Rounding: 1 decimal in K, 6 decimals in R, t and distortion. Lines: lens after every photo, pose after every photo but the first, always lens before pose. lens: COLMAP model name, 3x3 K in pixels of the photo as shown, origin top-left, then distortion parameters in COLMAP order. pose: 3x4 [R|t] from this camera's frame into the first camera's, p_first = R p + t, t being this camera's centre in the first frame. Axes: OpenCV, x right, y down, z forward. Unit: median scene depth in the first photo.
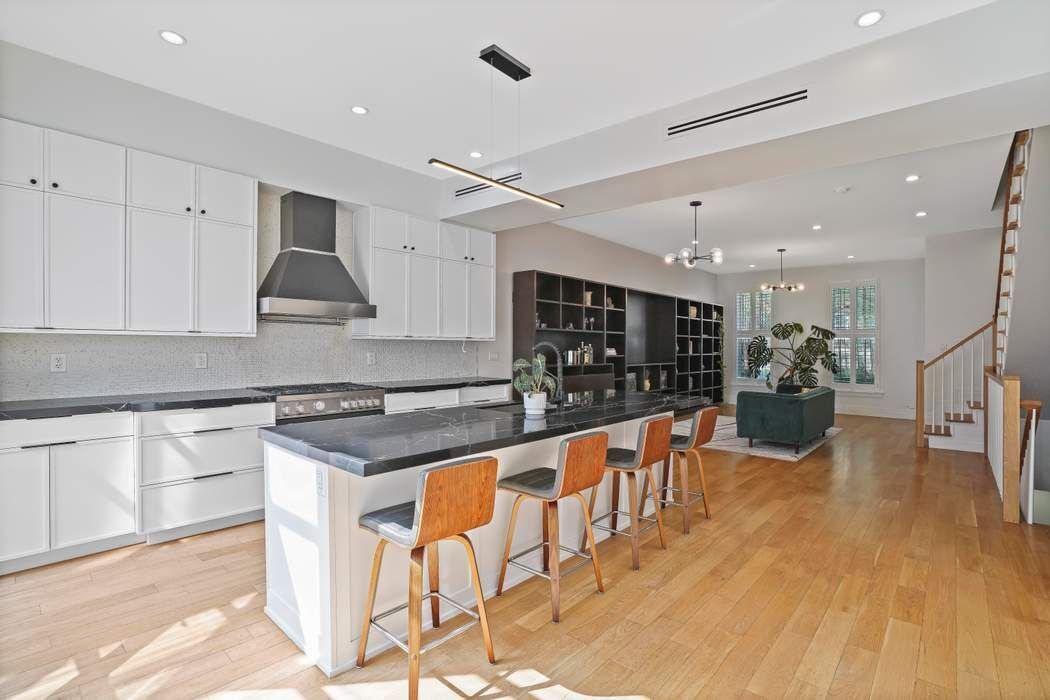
lens RADIAL K [[481.9, 0, 528.4], [0, 481.9, 346.2], [0, 0, 1]] dist [-0.024805, 0.000115]
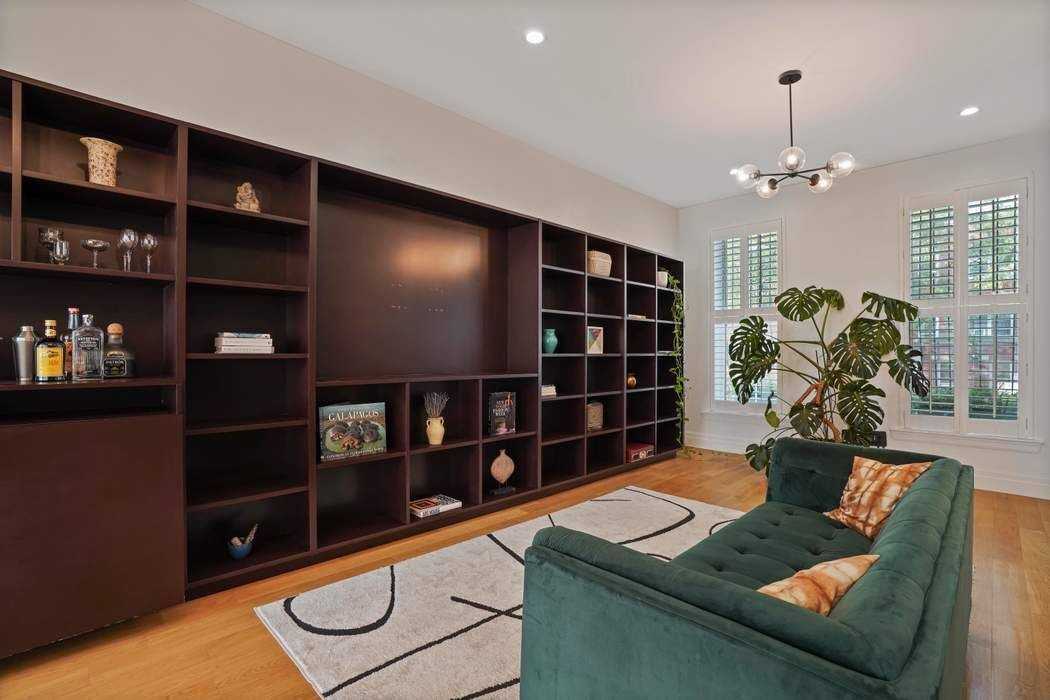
lens RADIAL K [[481.9, 0, 521.8], [0, 481.9, 355.3], [0, 0, 1]] dist [-0.024805, 0.000115]
pose [[0.998391, -0.005515, -0.056438, 0.285318], [0.005866, 0.999964, 0.006067, 0.014426], [0.056403, -0.006388, 0.998388, 0.517430]]
